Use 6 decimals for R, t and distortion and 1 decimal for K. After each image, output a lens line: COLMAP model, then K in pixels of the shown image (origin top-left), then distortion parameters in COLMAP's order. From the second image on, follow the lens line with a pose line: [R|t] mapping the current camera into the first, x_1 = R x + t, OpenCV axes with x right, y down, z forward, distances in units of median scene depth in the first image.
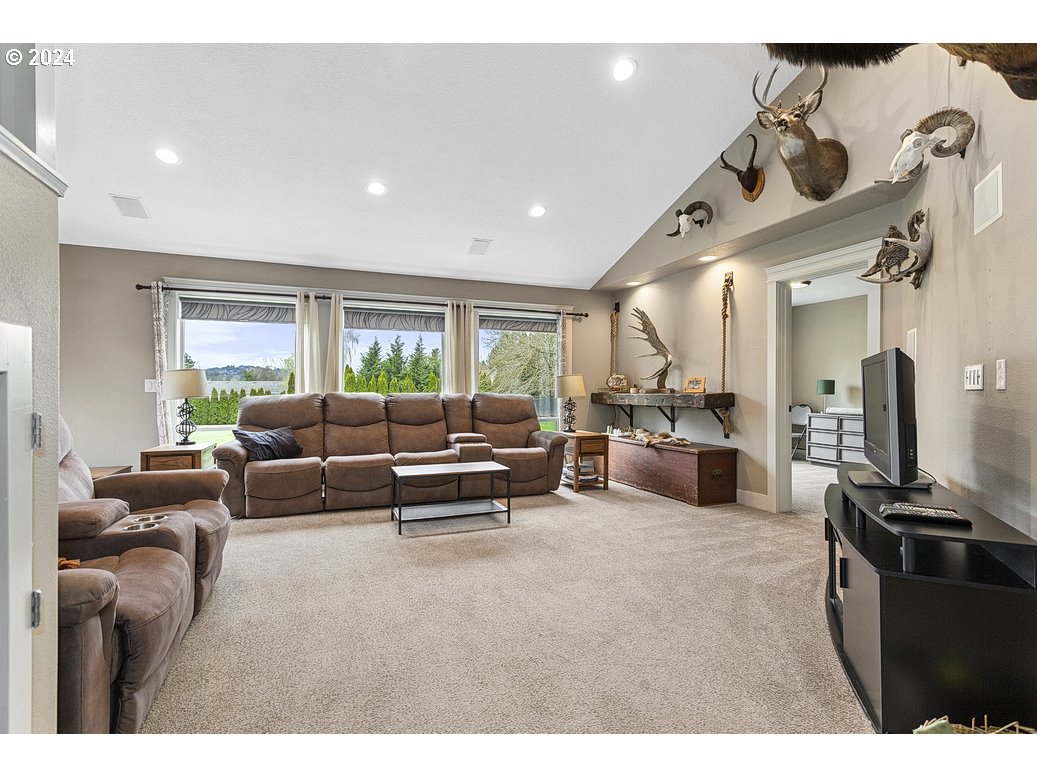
lens RADIAL K [[495.2, 0, 521.4], [0, 495.2, 385.8], [0, 0, 1]] dist [-0.000123, 0.000428]
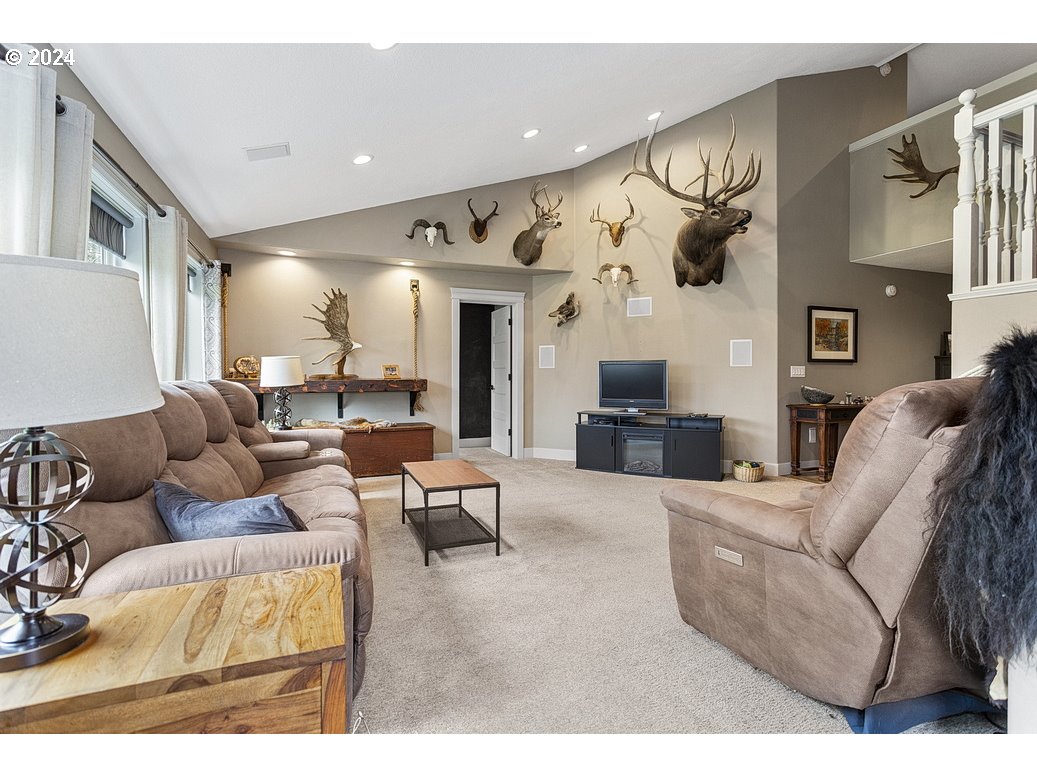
lens RADIAL K [[490.1, 0, 517.0], [0, 490.1, 382.7], [0, 0, 1]] dist [0.001069, 0.000206]
pose [[-0.000738, -0.012395, 0.999923, -0.792231], [-0.007317, 0.999896, 0.012390, 0.007859], [-0.999973, -0.007307, -0.000829, 0.746335]]
